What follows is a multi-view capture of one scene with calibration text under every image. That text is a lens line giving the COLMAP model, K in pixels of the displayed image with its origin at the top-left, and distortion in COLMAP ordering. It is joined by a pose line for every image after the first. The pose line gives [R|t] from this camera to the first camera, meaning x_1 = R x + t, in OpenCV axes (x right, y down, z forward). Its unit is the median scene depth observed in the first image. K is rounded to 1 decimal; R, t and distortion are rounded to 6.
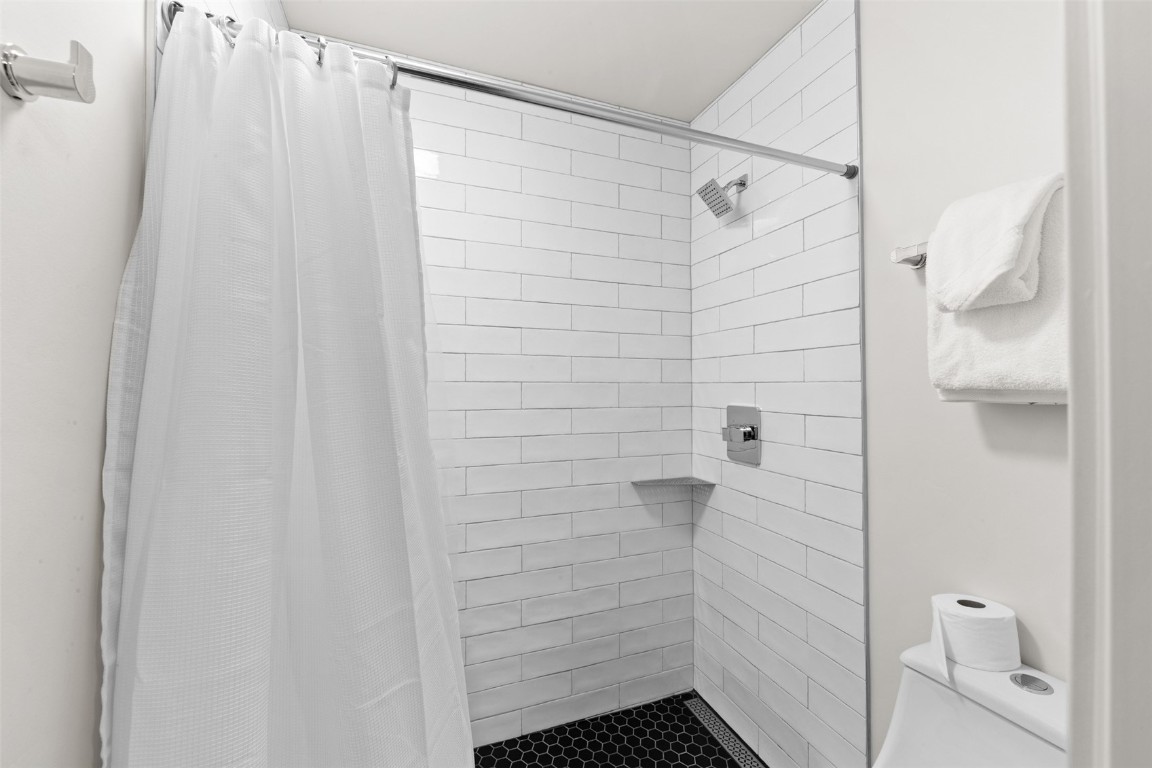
lens RADIAL K [[464.4, 0, 580.7], [0, 464.4, 381.0], [0, 0, 1]] dist [-0.003303, -0.000518]
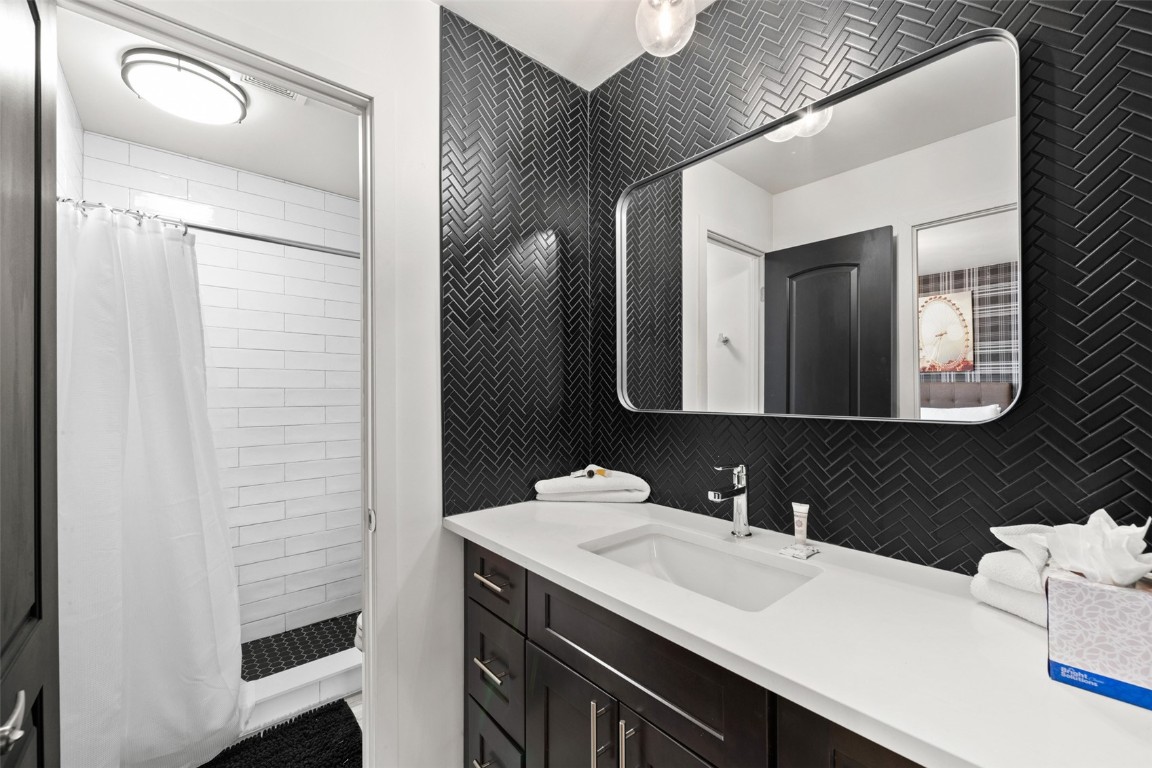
lens RADIAL K [[464.4, 0, 581.3], [0, 464.4, 389.9], [0, 0, 1]] dist [-0.003303, -0.000518]
pose [[0.932892, -0.001193, 0.360155, 0.438177], [-0.001149, 0.999980, 0.006289, -0.004936], [-0.360155, -0.006281, 0.932871, -1.389339]]
